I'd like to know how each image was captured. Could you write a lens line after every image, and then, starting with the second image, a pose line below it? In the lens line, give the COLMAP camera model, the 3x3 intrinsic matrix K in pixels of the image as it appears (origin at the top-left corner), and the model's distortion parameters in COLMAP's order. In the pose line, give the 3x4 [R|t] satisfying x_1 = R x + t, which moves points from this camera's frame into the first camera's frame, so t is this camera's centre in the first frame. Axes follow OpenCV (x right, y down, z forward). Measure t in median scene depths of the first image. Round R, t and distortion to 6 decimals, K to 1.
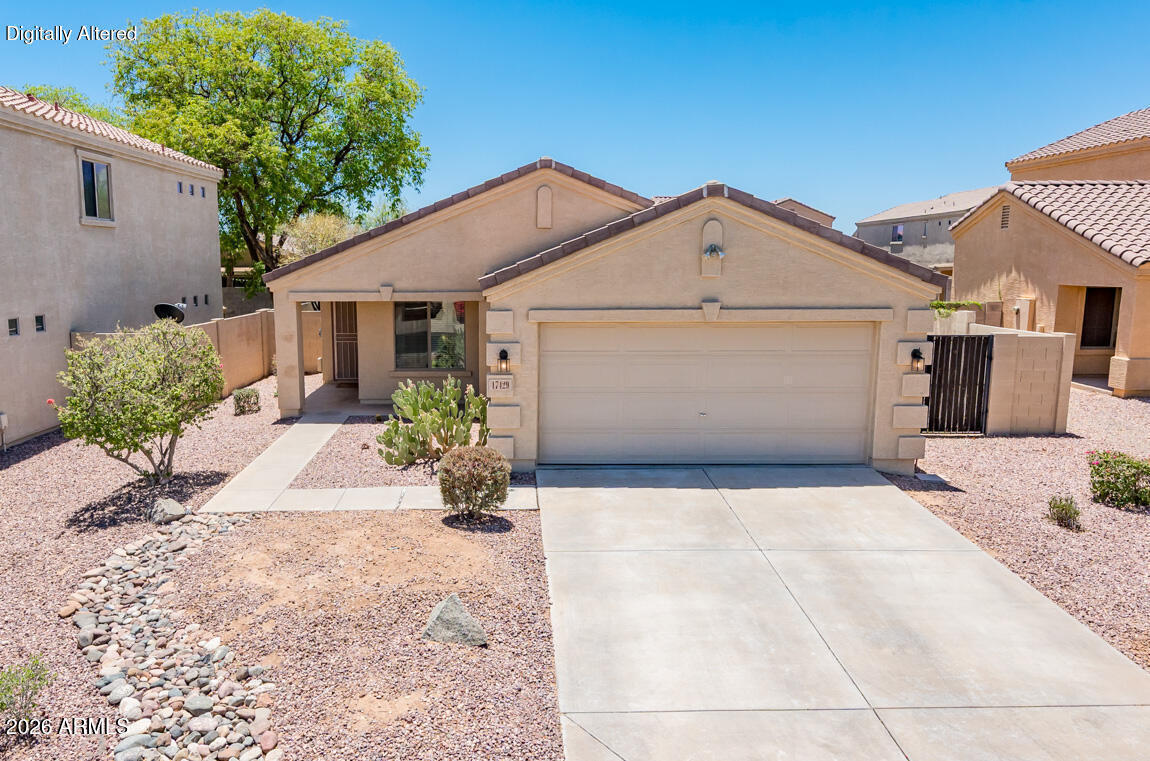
lens RADIAL K [[798.1, 0, 497.3], [0, 798.1, 377.8], [0, 0, 1]] dist [0.001217, 0.001934]
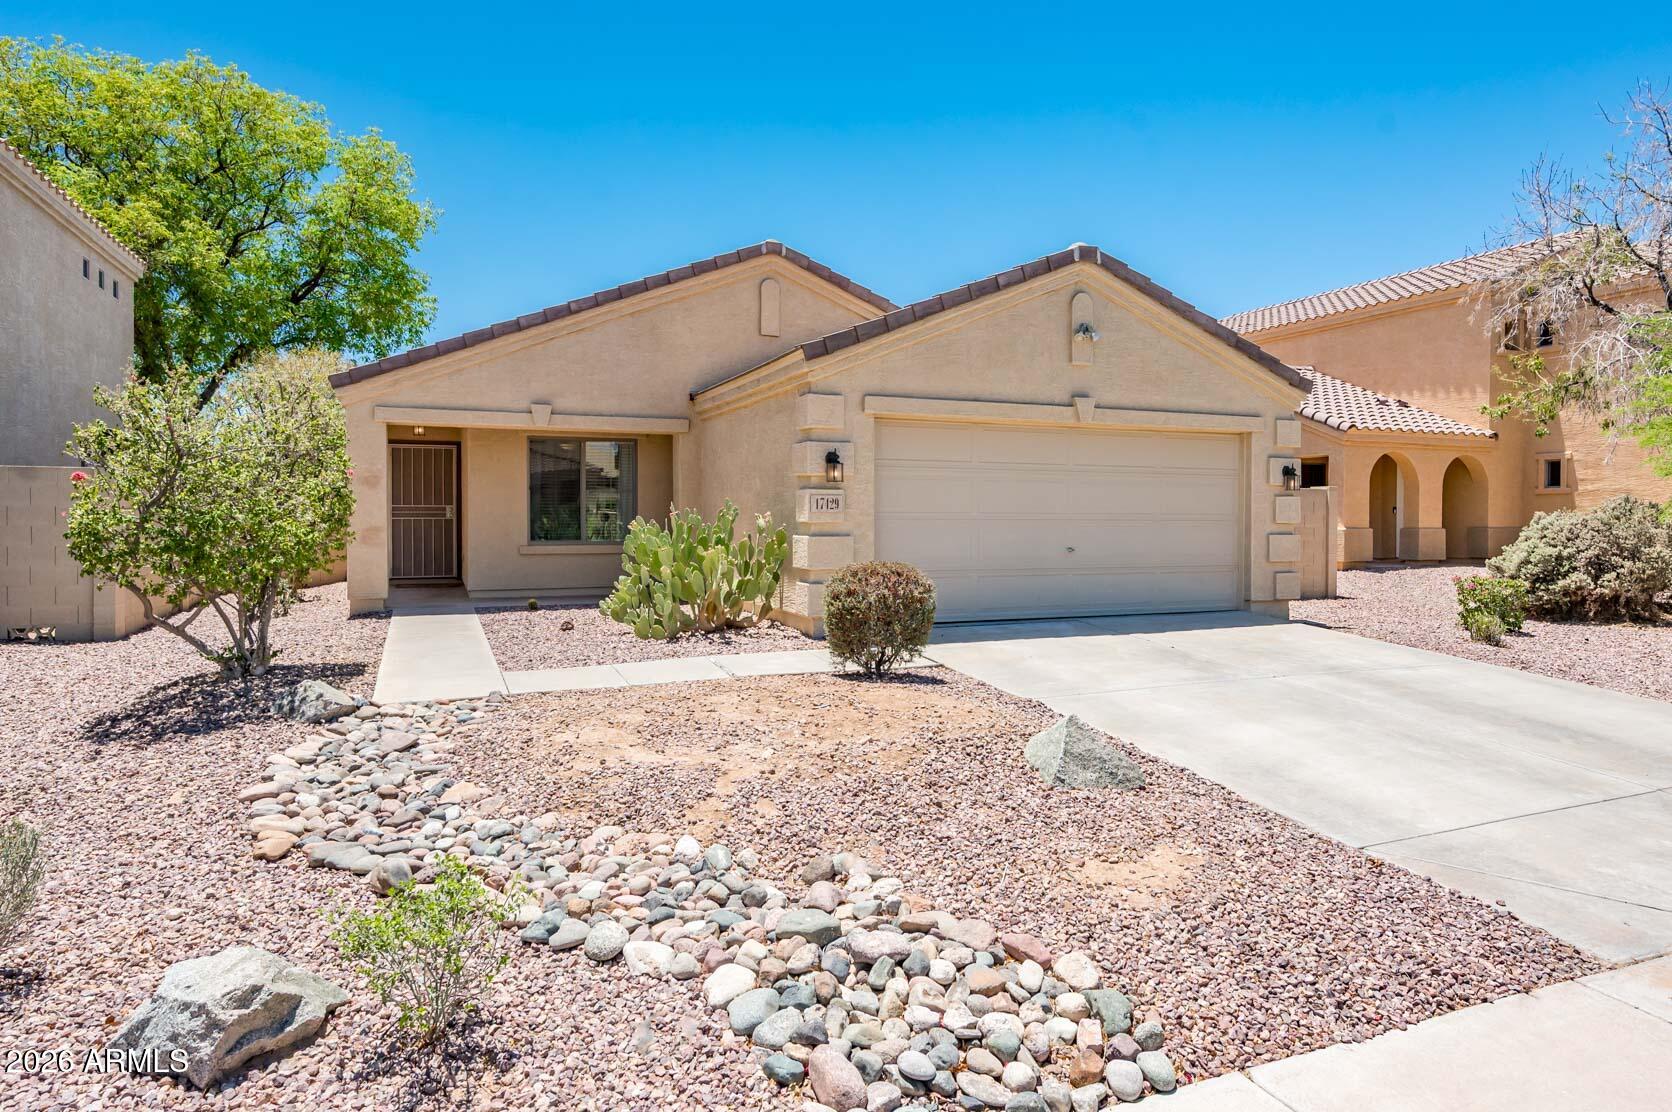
lens RADIAL K [[1003.0, 0, 865.2], [0, 1003.0, 524.8], [0, 0, 1]] dist [-0.002755, 0.001666]
pose [[0.917311, 0.002316, 0.398164, -0.303446], [0.049234, 0.991649, -0.119197, 0.129080], [-0.395115, 0.128943, 0.909537, 0.217573]]
